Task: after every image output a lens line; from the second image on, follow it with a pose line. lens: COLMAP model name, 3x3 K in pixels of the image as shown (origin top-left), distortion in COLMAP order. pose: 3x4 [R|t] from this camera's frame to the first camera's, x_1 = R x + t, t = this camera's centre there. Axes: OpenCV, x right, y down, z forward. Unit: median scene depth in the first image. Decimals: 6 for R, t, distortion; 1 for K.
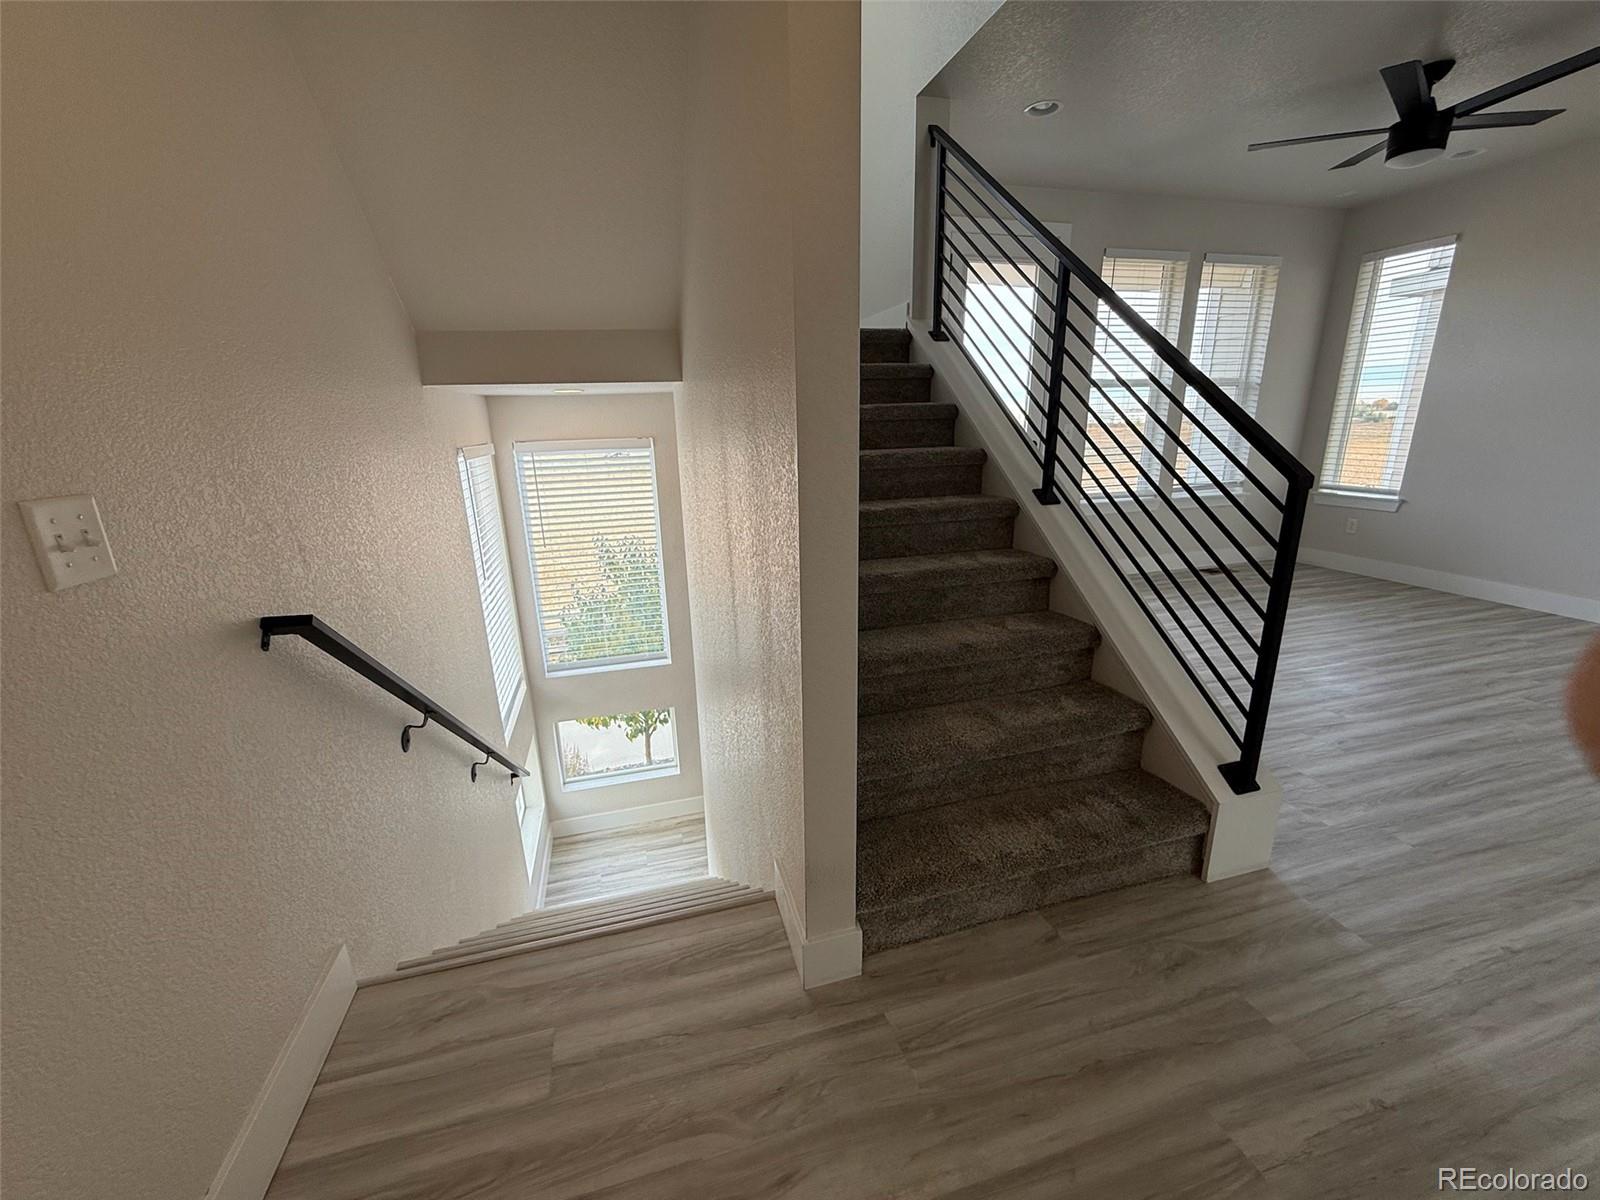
lens RADIAL K [[638.8, 0, 793.8], [0, 638.8, 601.0], [0, 0, 1]] dist [-0.000300, 0.000598]
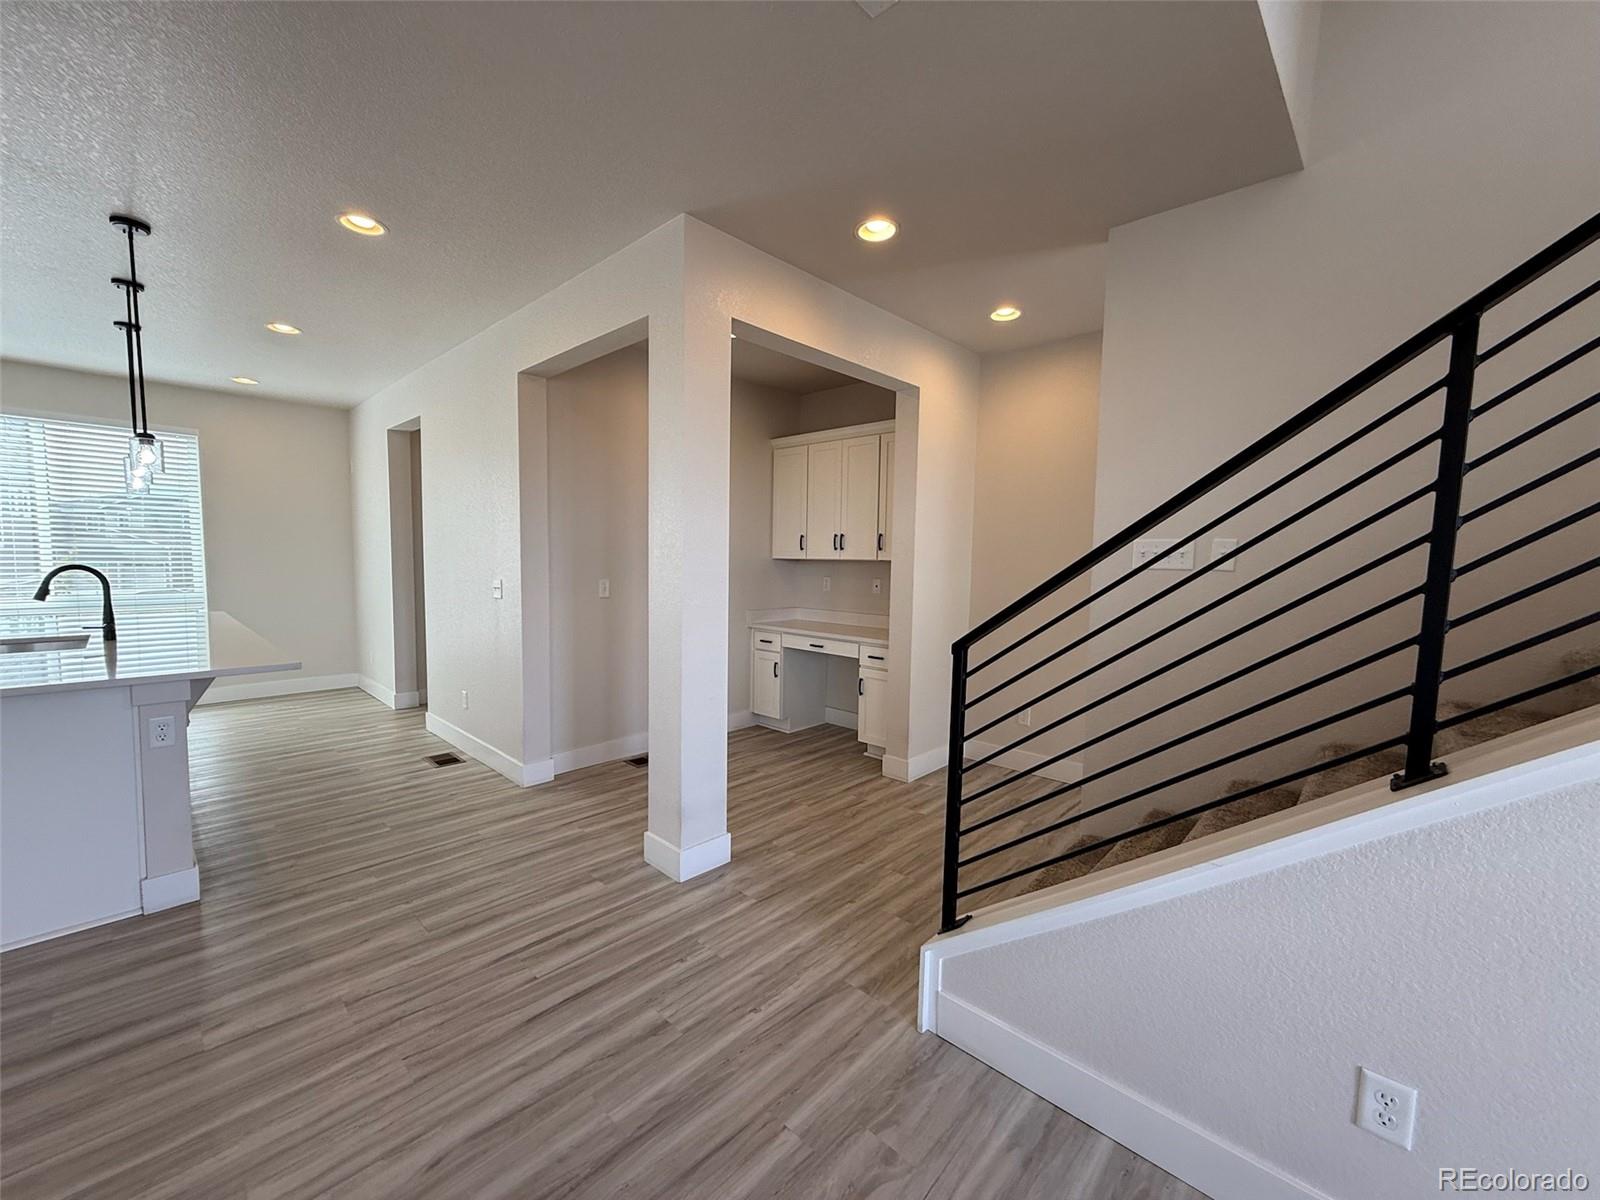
lens RADIAL K [[638.8, 0, 793.8], [0, 638.8, 601.0], [0, 0, 1]] dist [-0.000300, 0.000598]
pose [[-0.855318, 0.049268, -0.515756, 1.400098], [-0.134963, 0.939913, 0.313605, -0.502223], [0.500216, 0.337840, -0.797275, 1.483992]]
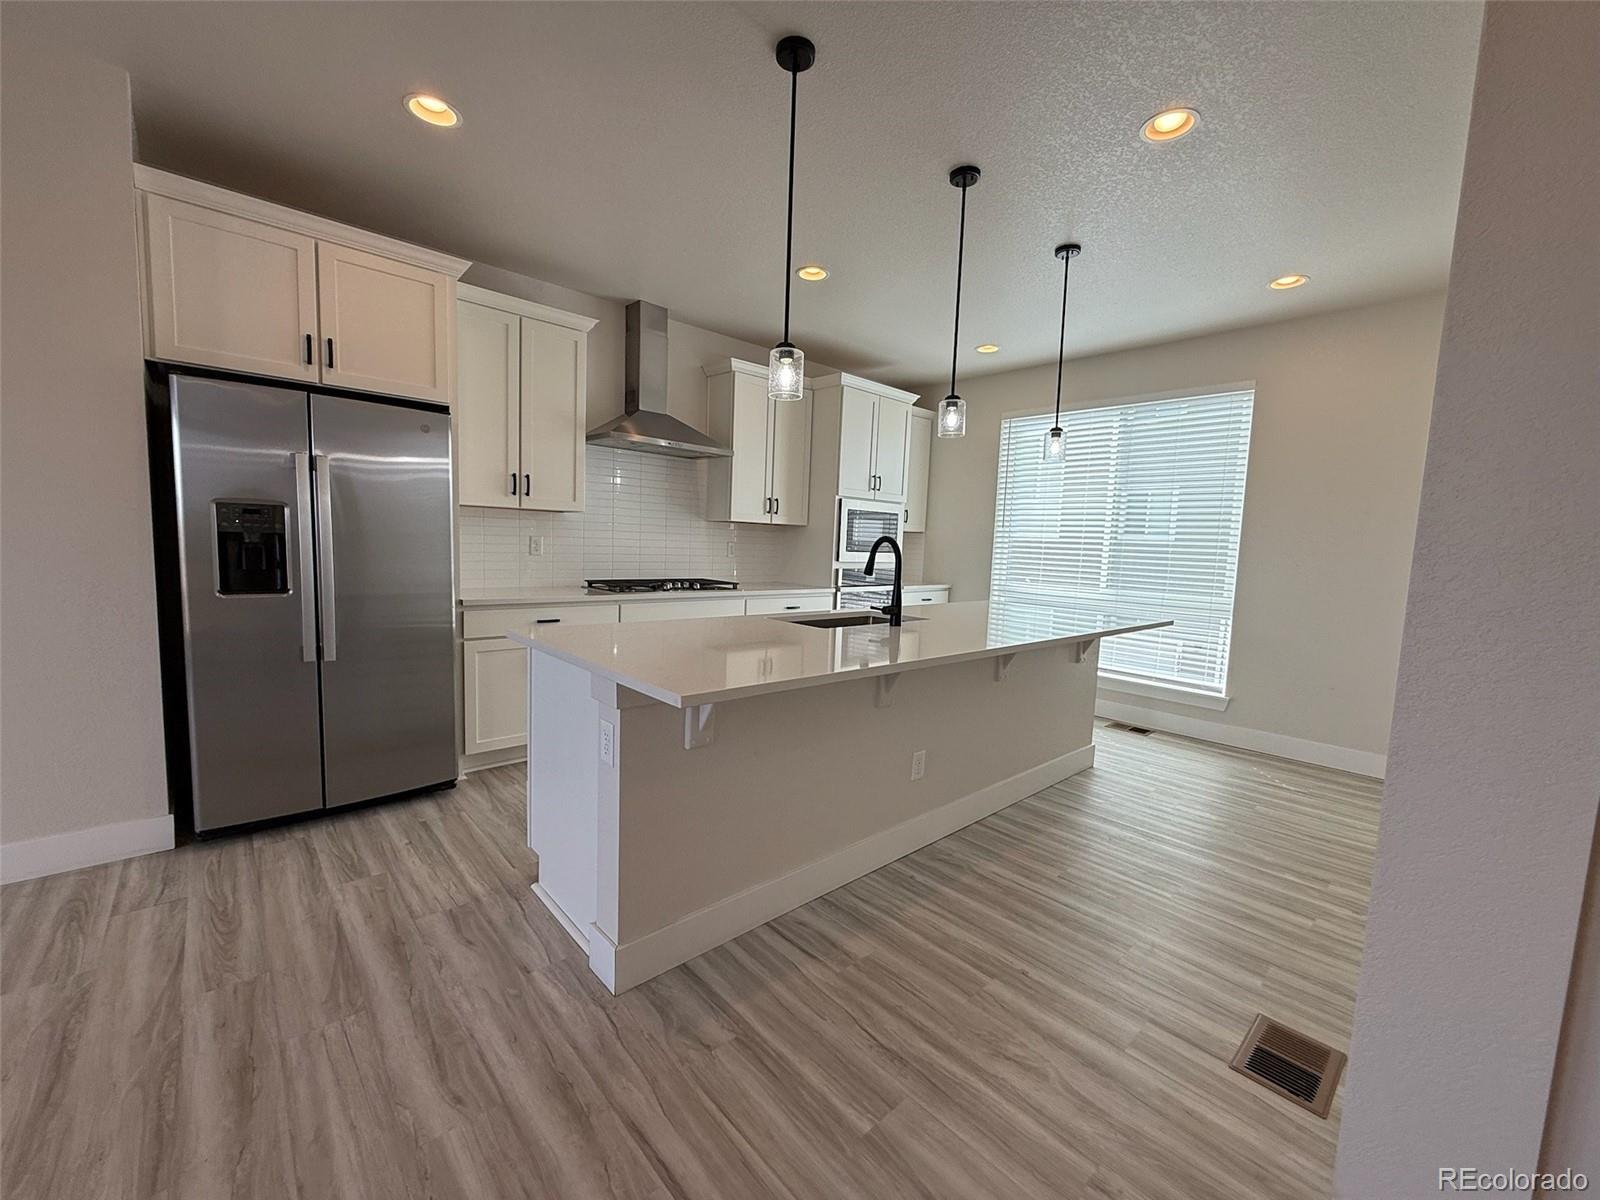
lens RADIAL K [[638.8, 0, 793.8], [0, 638.8, 601.0], [0, 0, 1]] dist [-0.000300, 0.000598]
pose [[-0.454414, -0.075402, 0.887594, 0.901023], [0.218062, 0.956679, 0.192910, 0.008929], [-0.863688, 0.281212, -0.418286, -0.011730]]
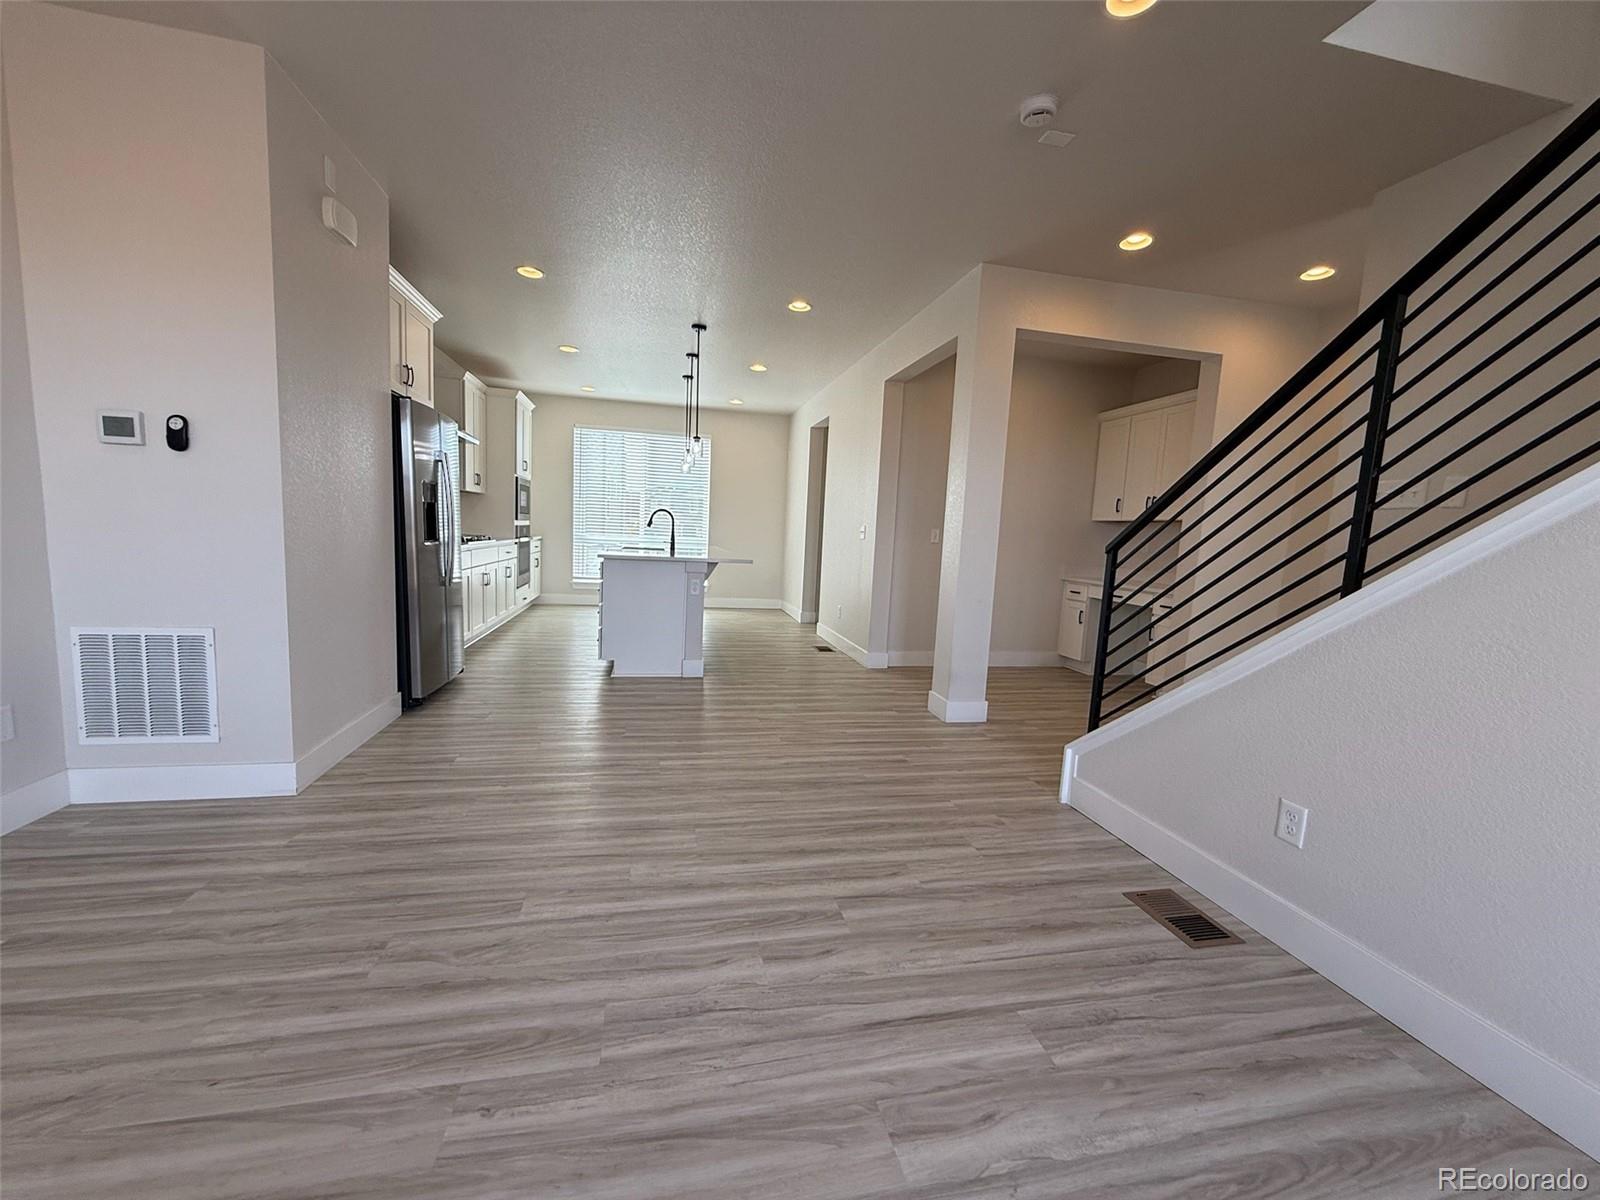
lens RADIAL K [[638.8, 0, 793.8], [0, 638.8, 601.0], [0, 0, 1]] dist [-0.000300, 0.000598]
pose [[-0.998419, -0.026876, 0.049371, 1.316996], [-0.006343, 0.926555, 0.376106, -0.589722], [-0.055853, 0.375198, -0.925261, 2.272838]]
